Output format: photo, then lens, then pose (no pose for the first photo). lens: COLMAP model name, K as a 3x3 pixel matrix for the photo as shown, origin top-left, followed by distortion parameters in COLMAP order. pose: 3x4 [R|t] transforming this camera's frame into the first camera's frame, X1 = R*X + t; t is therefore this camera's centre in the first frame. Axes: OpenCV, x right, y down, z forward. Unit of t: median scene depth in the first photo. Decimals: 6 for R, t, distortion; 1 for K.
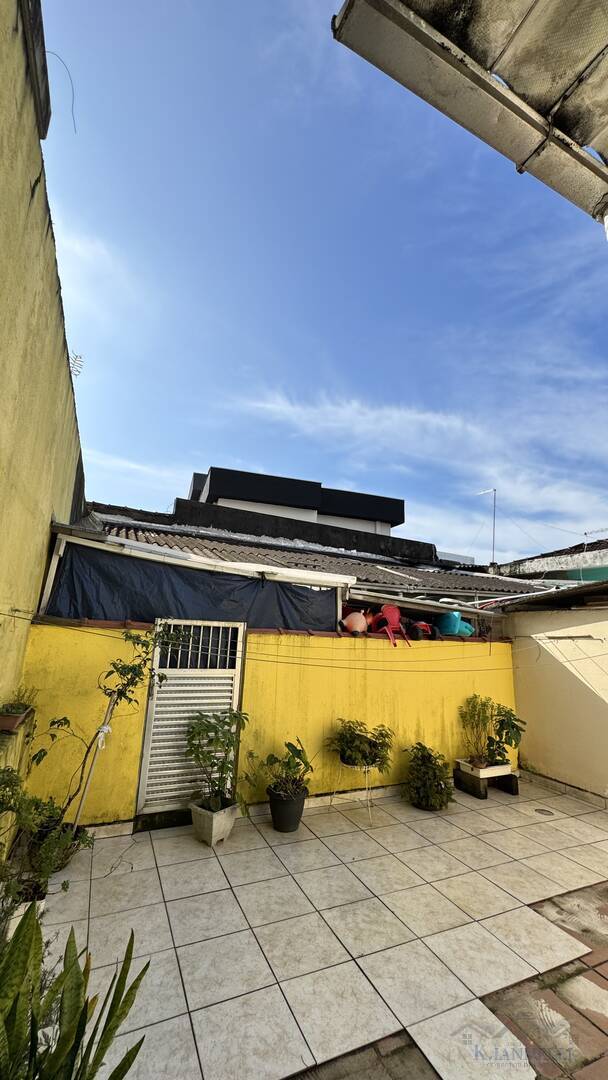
lens RADIAL K [[420.4, 0, 304.0], [0, 420.4, 540.0], [0, 0, 1]] dist [0.001513, 0.000315]
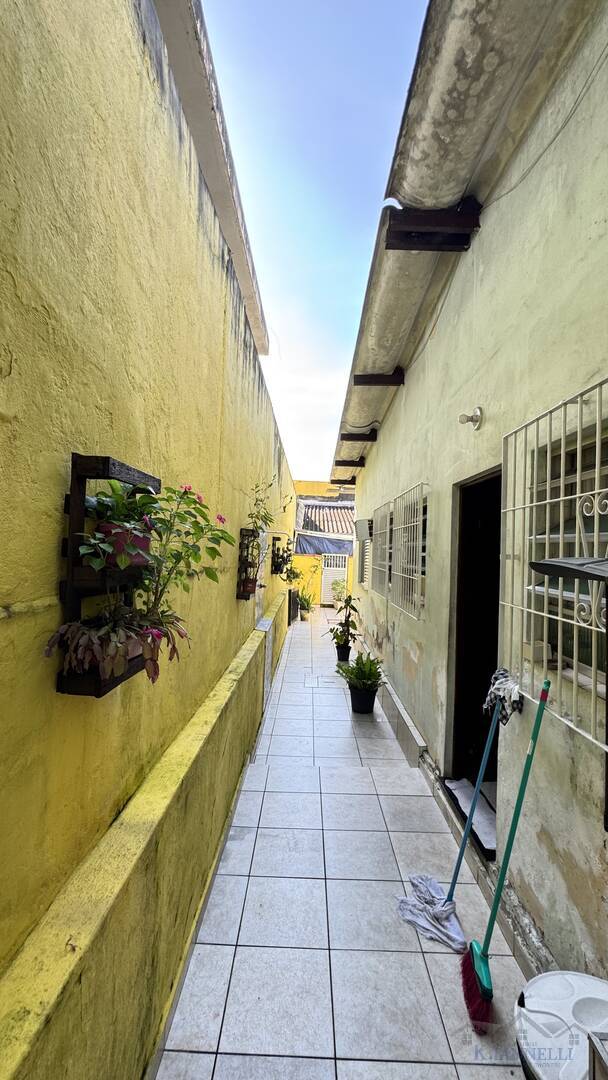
lens RADIAL K [[420.4, 0, 304.0], [0, 420.4, 540.0], [0, 0, 1]] dist [0.001513, 0.000315]
pose [[0.898780, -0.015773, -0.438117, 0.978431], [0.093590, 0.983218, 0.156599, -0.457452], [0.428295, -0.181752, 0.885172, -2.004933]]
